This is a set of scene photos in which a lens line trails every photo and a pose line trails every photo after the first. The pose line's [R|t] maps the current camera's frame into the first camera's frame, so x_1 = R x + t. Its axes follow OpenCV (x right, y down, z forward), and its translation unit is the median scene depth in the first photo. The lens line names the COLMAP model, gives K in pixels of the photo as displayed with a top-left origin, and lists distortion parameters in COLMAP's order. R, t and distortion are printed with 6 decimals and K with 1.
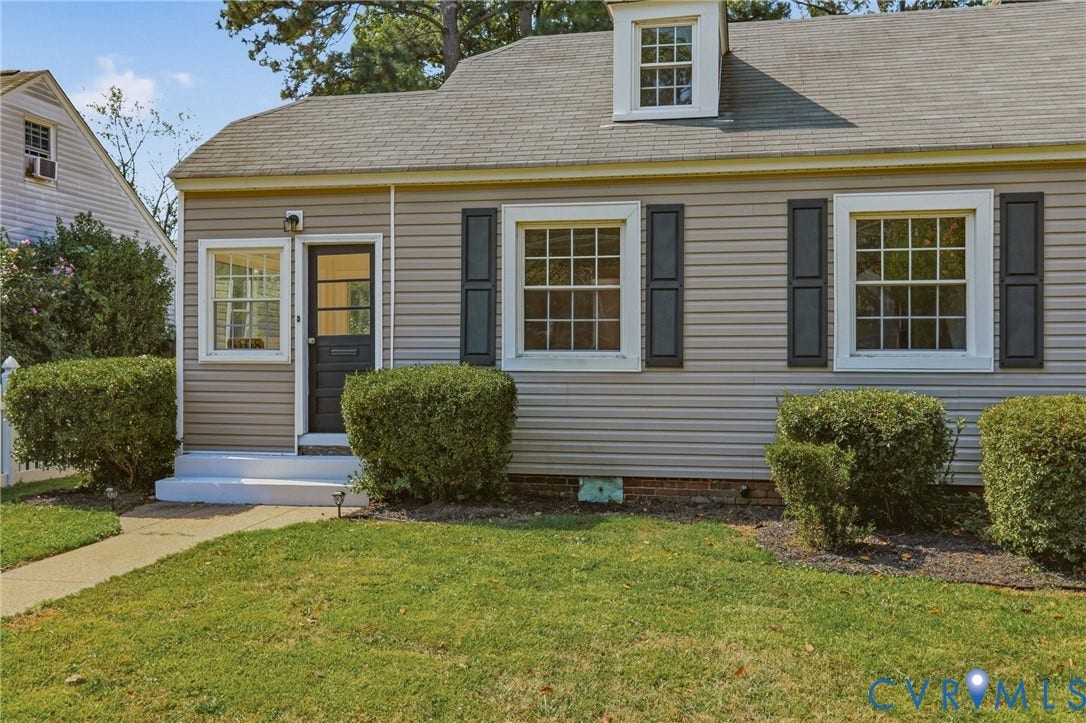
lens RADIAL K [[951.3, 0, 515.3], [0, 951.3, 344.9], [0, 0, 1]] dist [-0.000982, 0.001728]
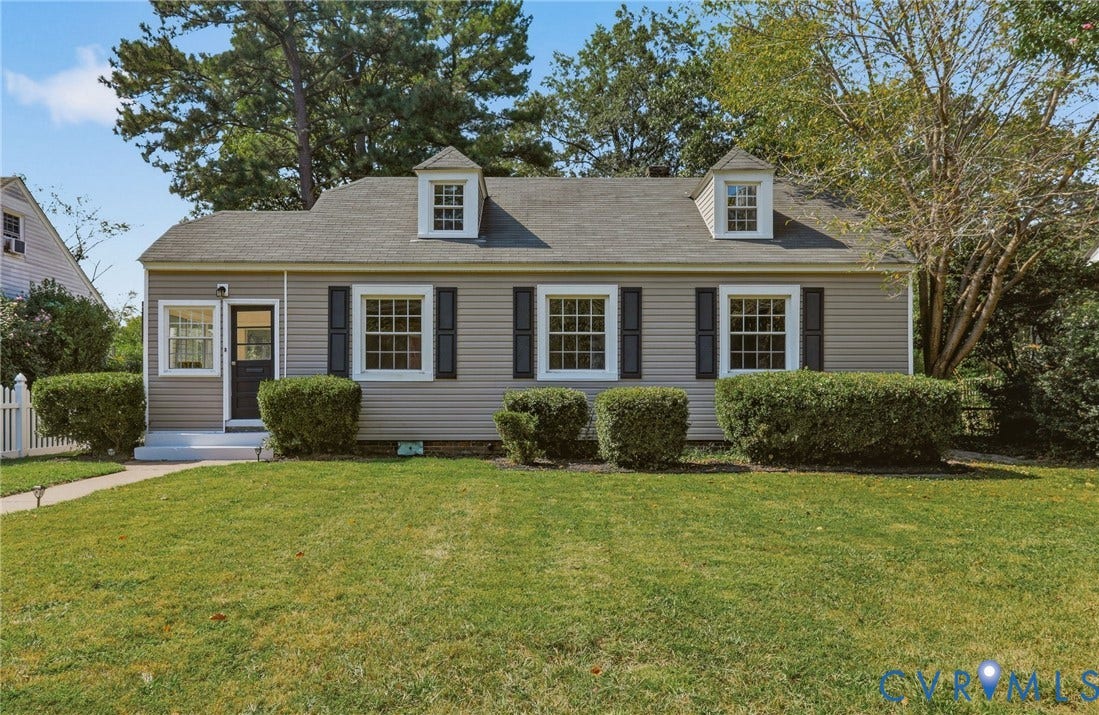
lens RADIAL K [[714.6, 0, 522.0], [0, 714.6, 386.5], [0, 0, 1]] dist [0.000859, -0.000060]
pose [[0.972917, -0.001342, 0.231152, -0.014621], [0.001241, 0.999999, 0.000581, 0.036388], [-0.231152, -0.000278, 0.972917, -0.327112]]
